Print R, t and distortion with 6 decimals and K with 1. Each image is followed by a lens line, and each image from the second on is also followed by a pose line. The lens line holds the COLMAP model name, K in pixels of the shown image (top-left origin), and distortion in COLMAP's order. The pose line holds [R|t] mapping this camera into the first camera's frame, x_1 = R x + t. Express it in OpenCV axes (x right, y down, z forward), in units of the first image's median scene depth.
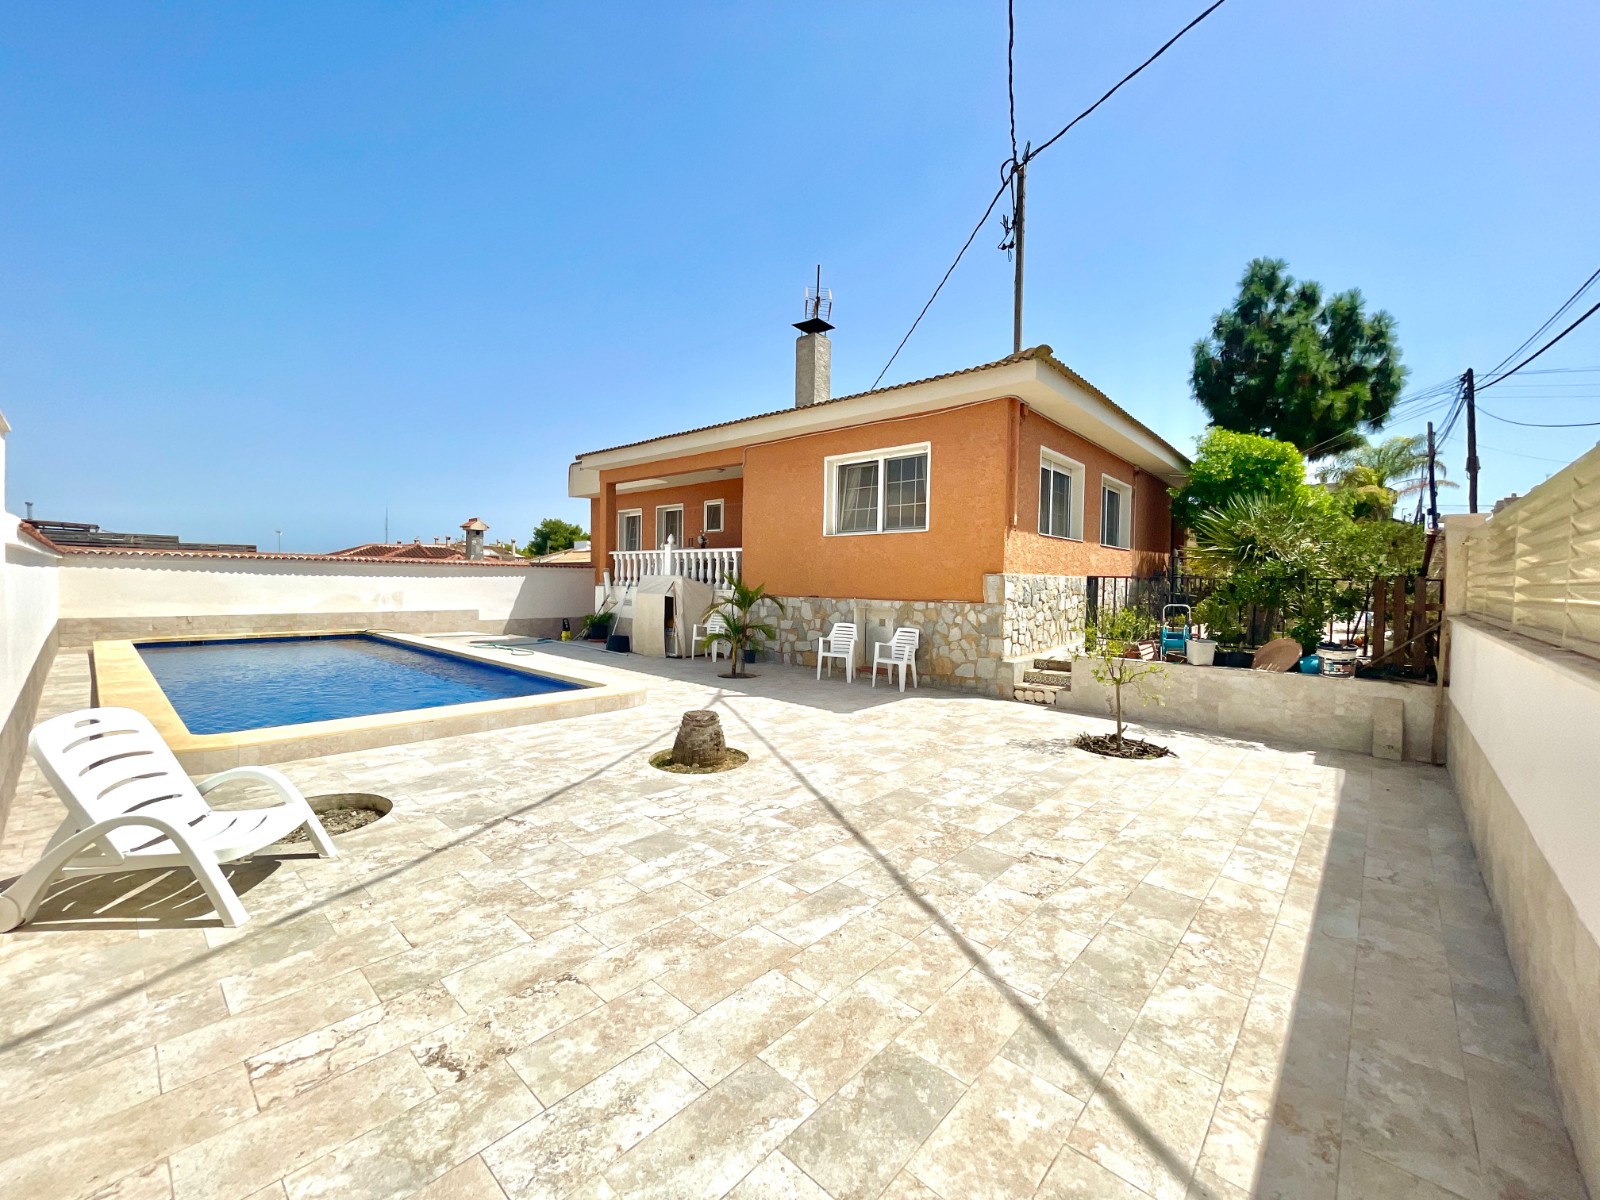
lens RADIAL K [[640.3, 0, 806.8], [0, 640.3, 601.7], [0, 0, 1]] dist [-0.013650, 0.000180]
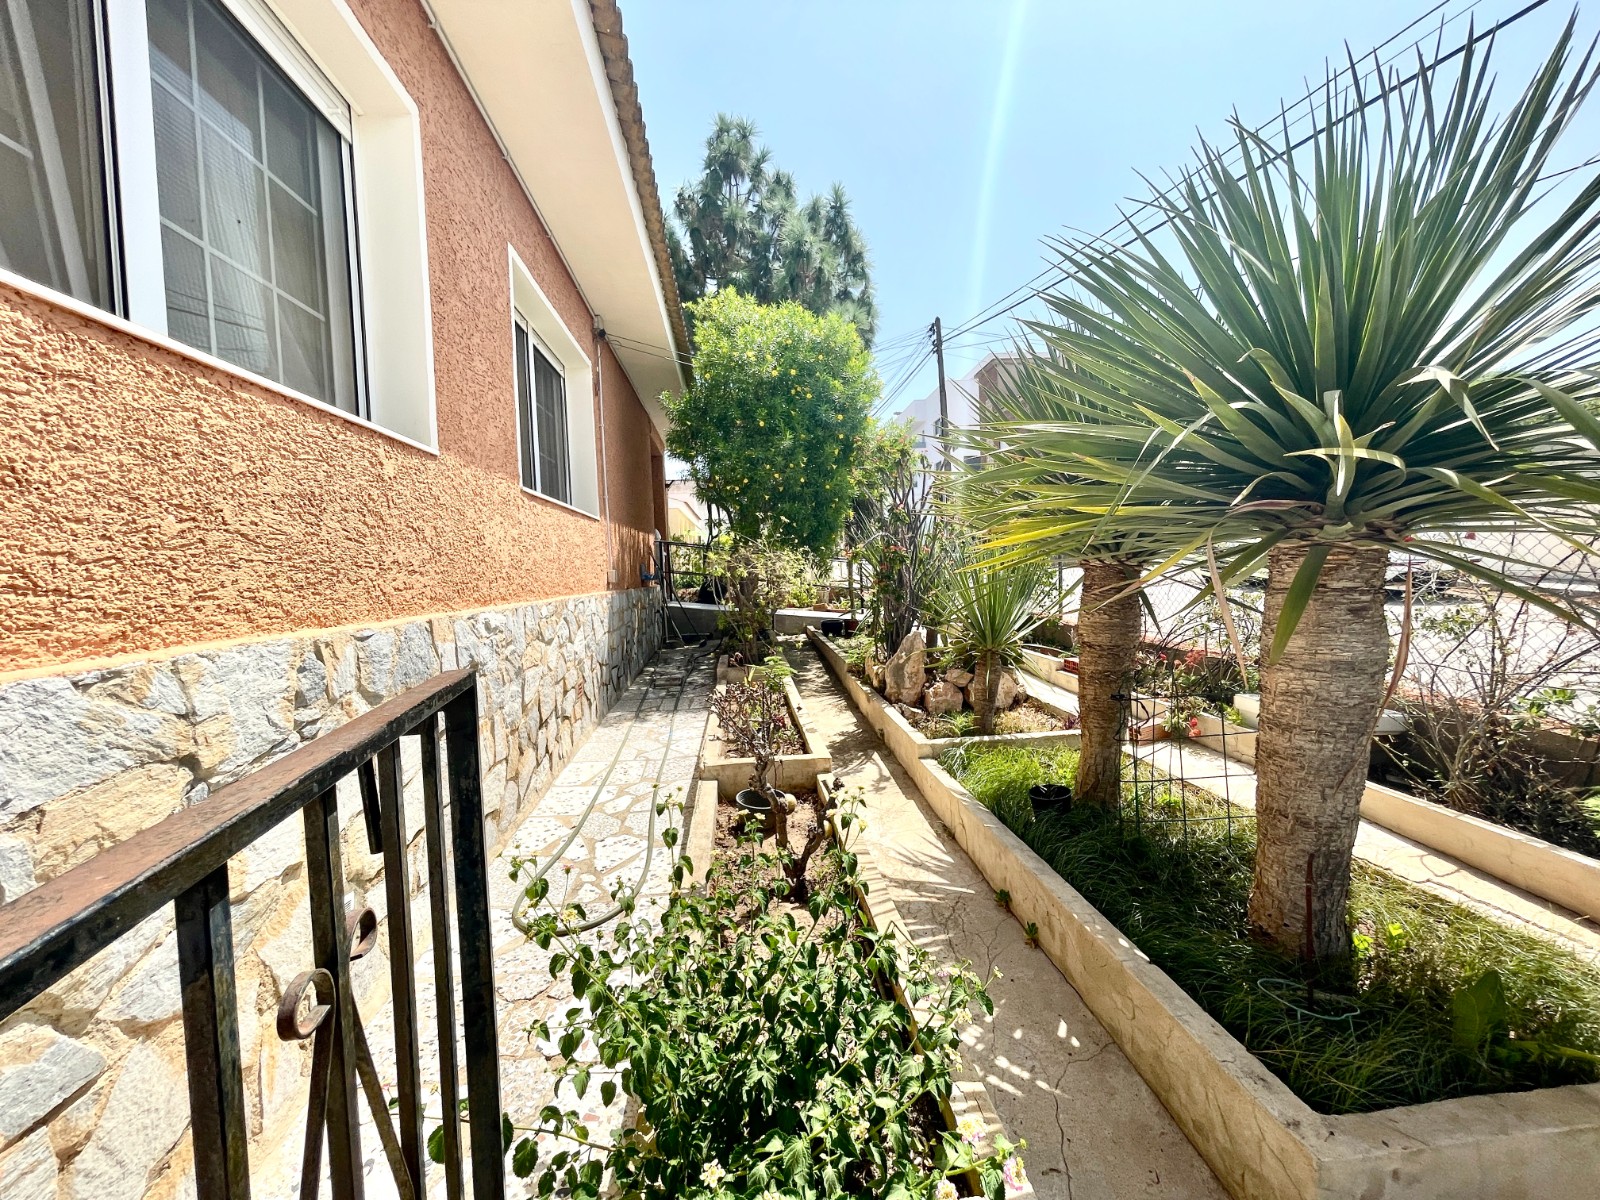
lens RADIAL K [[640.3, 0, 799.1], [0, 640.3, 601.1], [0, 0, 1]] dist [-0.013650, 0.000180]
pose [[0.695598, -0.087331, 0.713104, 0.185332], [0.075792, 0.995966, 0.048040, -0.024650], [-0.714422, 0.020631, 0.699411, 0.387257]]
